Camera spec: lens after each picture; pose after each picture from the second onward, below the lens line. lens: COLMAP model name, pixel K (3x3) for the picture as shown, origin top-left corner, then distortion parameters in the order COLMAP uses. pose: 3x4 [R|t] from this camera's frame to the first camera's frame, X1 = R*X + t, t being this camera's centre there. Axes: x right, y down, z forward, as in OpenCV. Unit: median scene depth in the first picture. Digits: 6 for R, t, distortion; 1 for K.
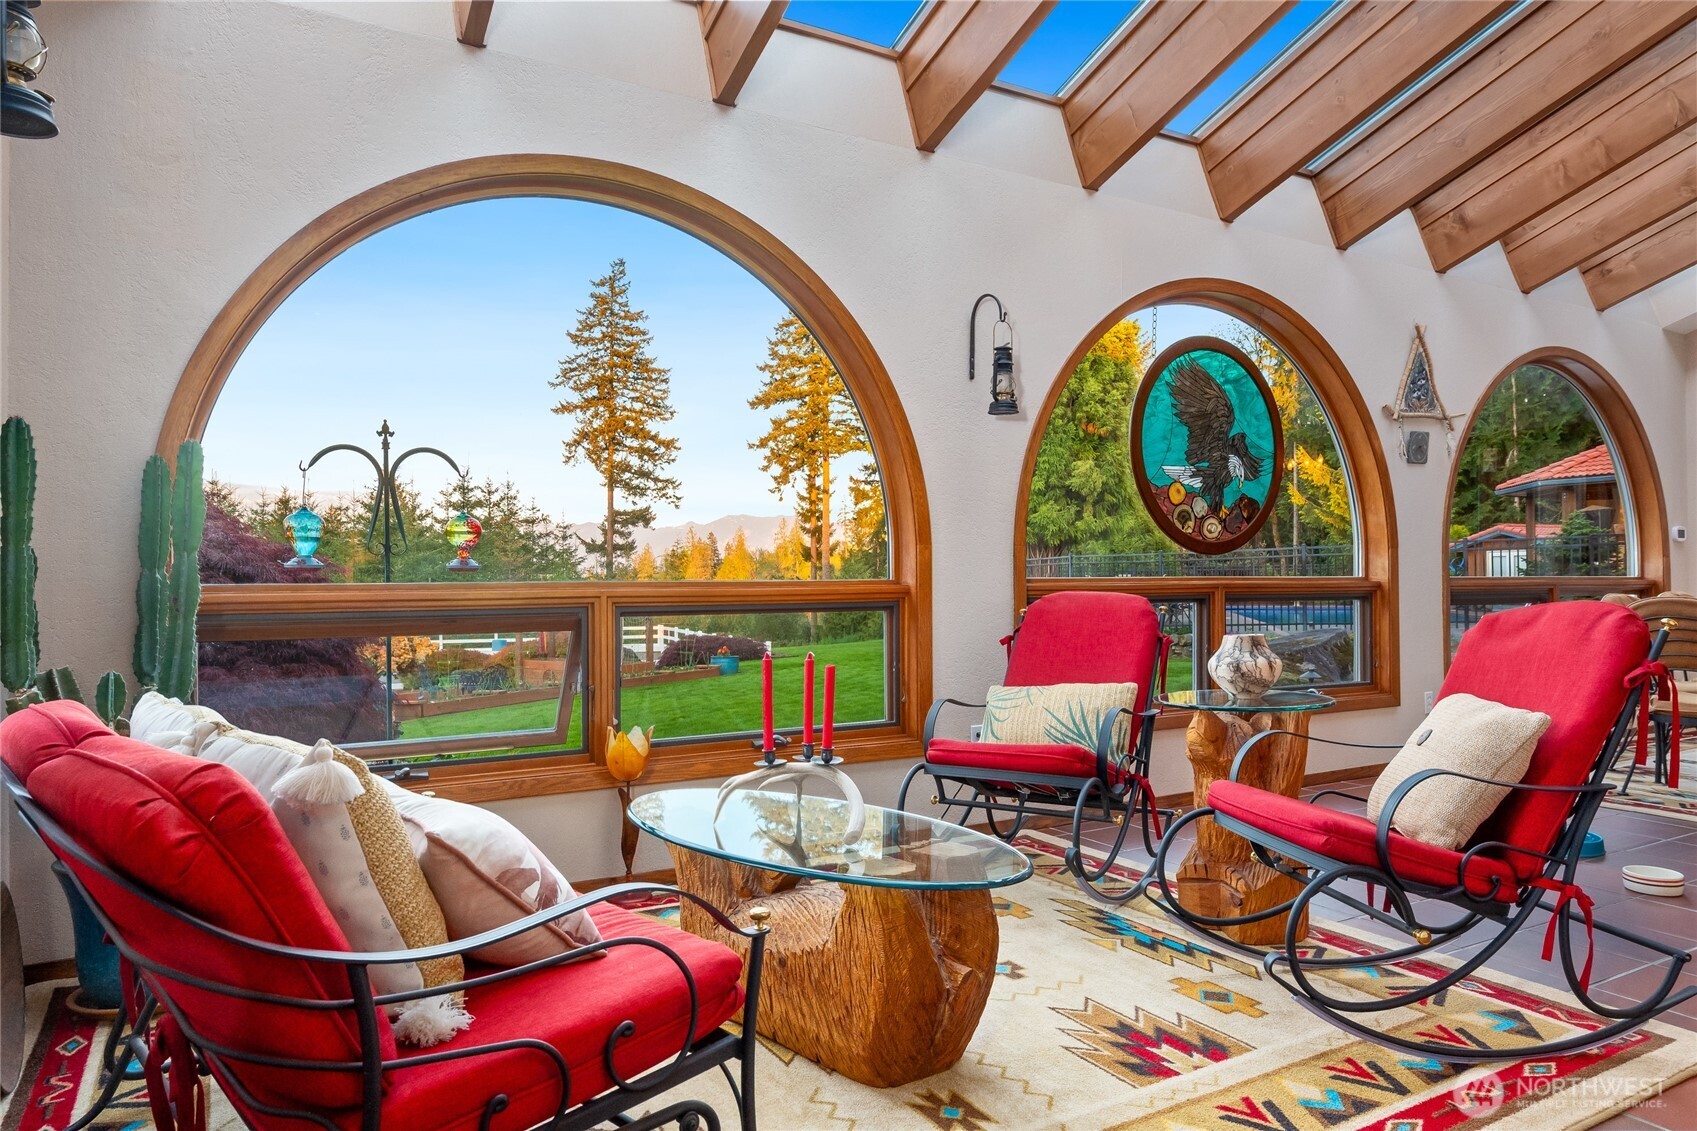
lens RADIAL K [[1087.4, 0, 850.8], [0, 1087.4, 564.1], [0, 0, 1]] dist [-0.001735, 0.000043]
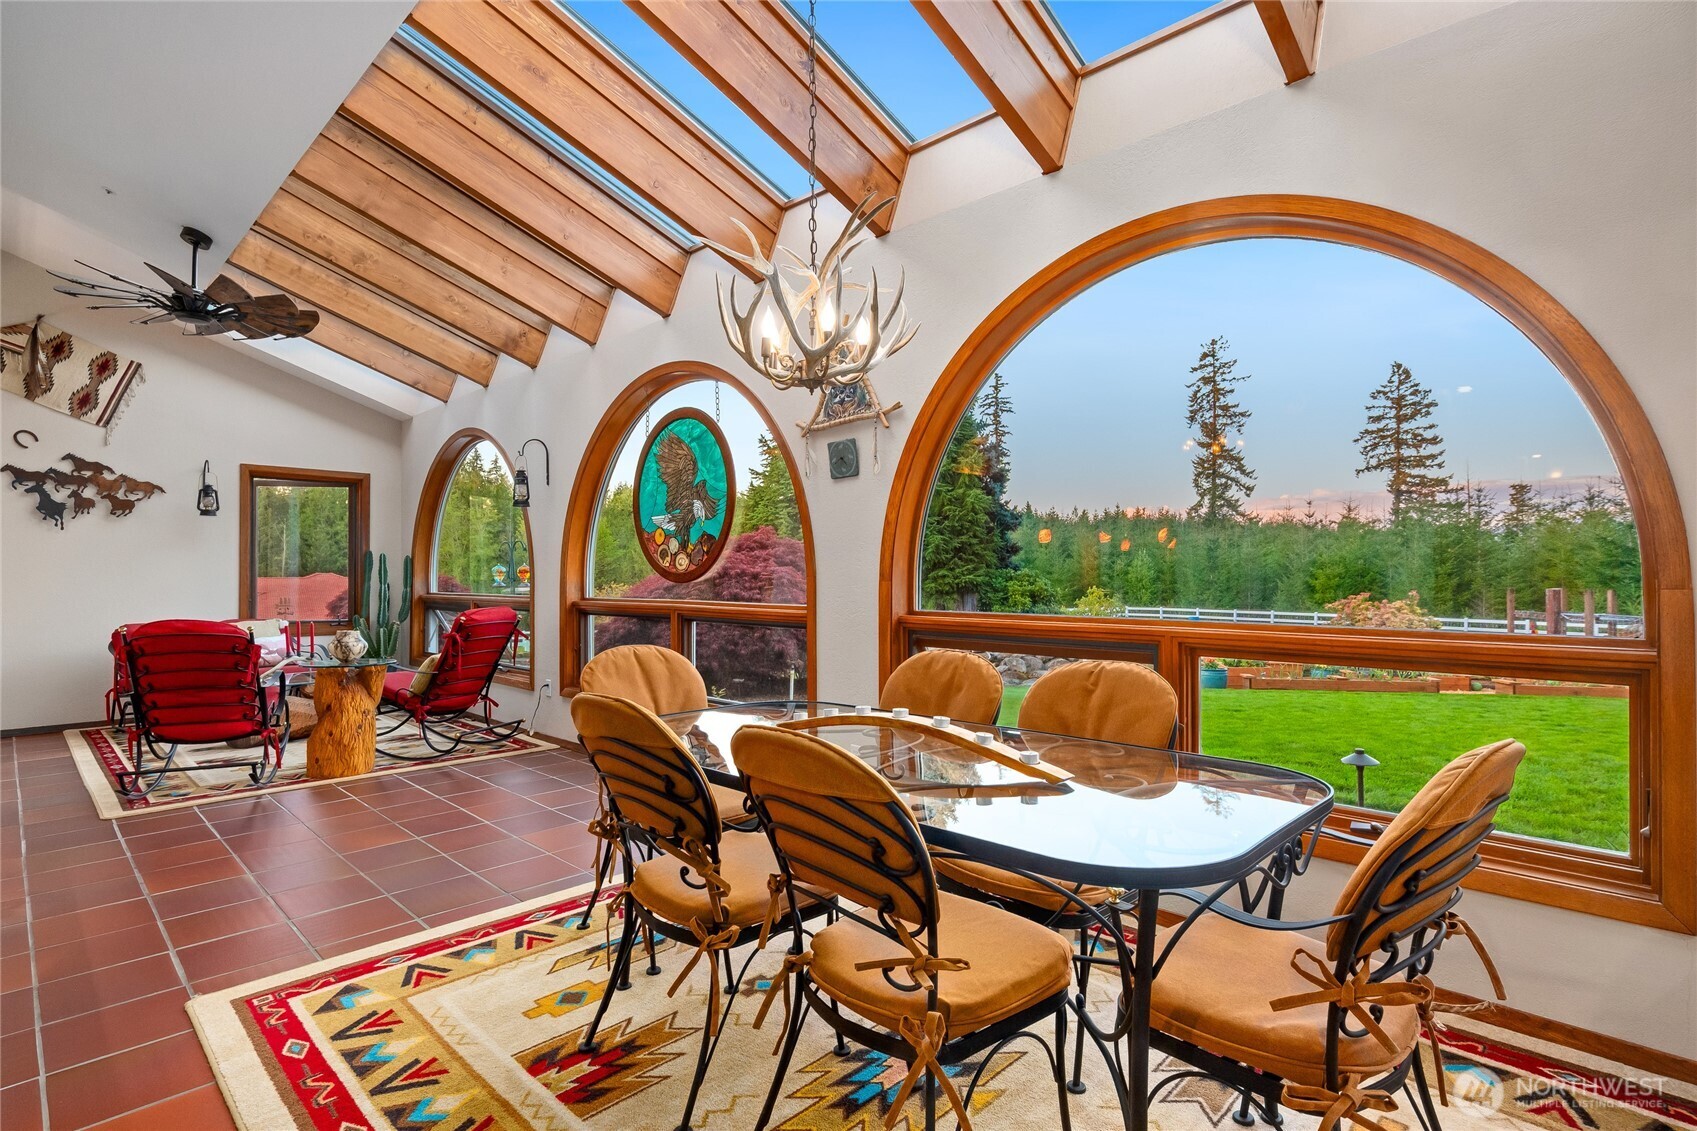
lens RADIAL K [[832.0, 0, 850.8], [0, 832.0, 571.1], [0, 0, 1]] dist [-0.004688, -0.000251]
pose [[0.270453, -0.006207, -0.962713, 1.298691], [0.004195, 0.999977, -0.005269, -0.016423], [0.962724, -0.002614, 0.270473, 0.926766]]
